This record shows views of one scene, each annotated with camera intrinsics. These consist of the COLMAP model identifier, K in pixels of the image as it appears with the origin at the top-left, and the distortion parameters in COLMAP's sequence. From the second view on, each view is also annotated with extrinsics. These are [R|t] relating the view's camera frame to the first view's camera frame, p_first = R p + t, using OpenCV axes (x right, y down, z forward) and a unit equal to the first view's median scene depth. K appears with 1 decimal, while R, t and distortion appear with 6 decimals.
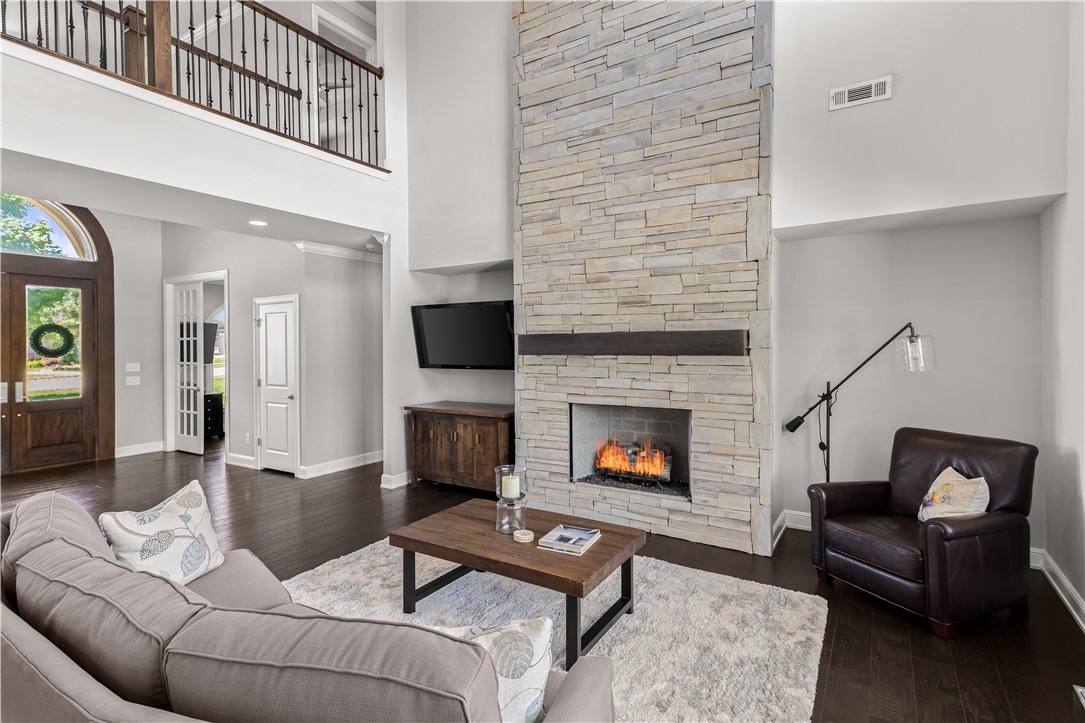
lens RADIAL K [[537.1, 0, 523.7], [0, 537.1, 342.7], [0, 0, 1]] dist [0.027050, 0.000104]
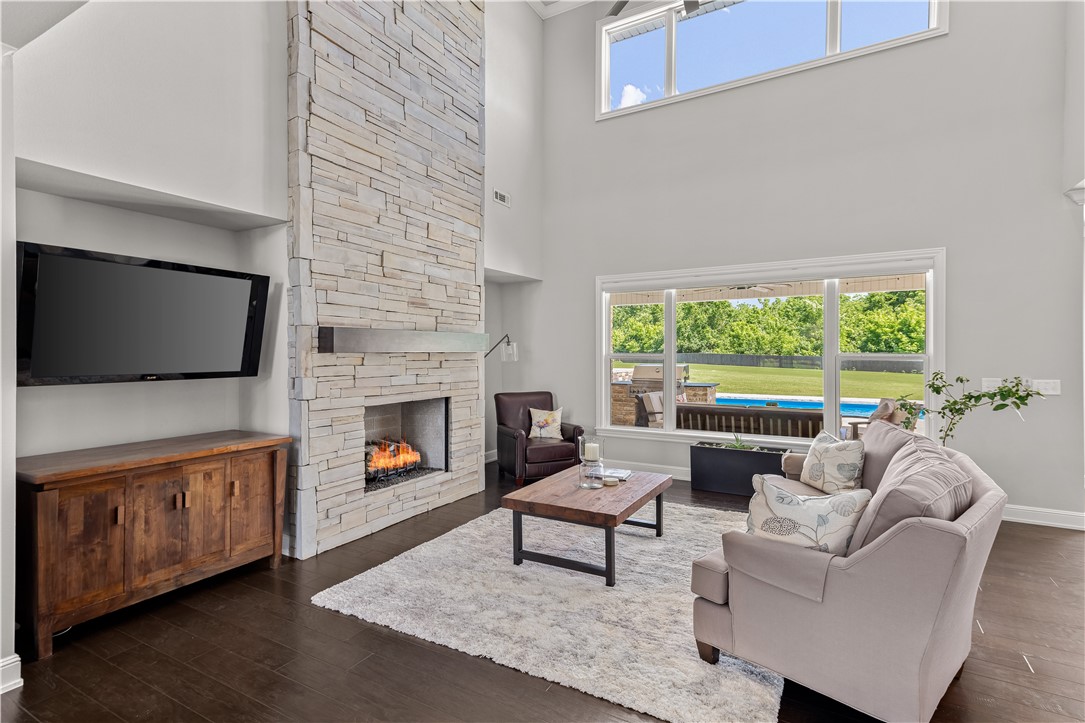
lens RADIAL K [[540.2, 0, 515.4], [0, 540.2, 354.5], [0, 0, 1]] dist [0.019288, -0.000202]
pose [[-0.032838, 0.004324, 0.999451, -0.845145], [-0.001424, 0.999989, -0.004373, 0.029759], [-0.999460, -0.001567, -0.032831, 0.804802]]
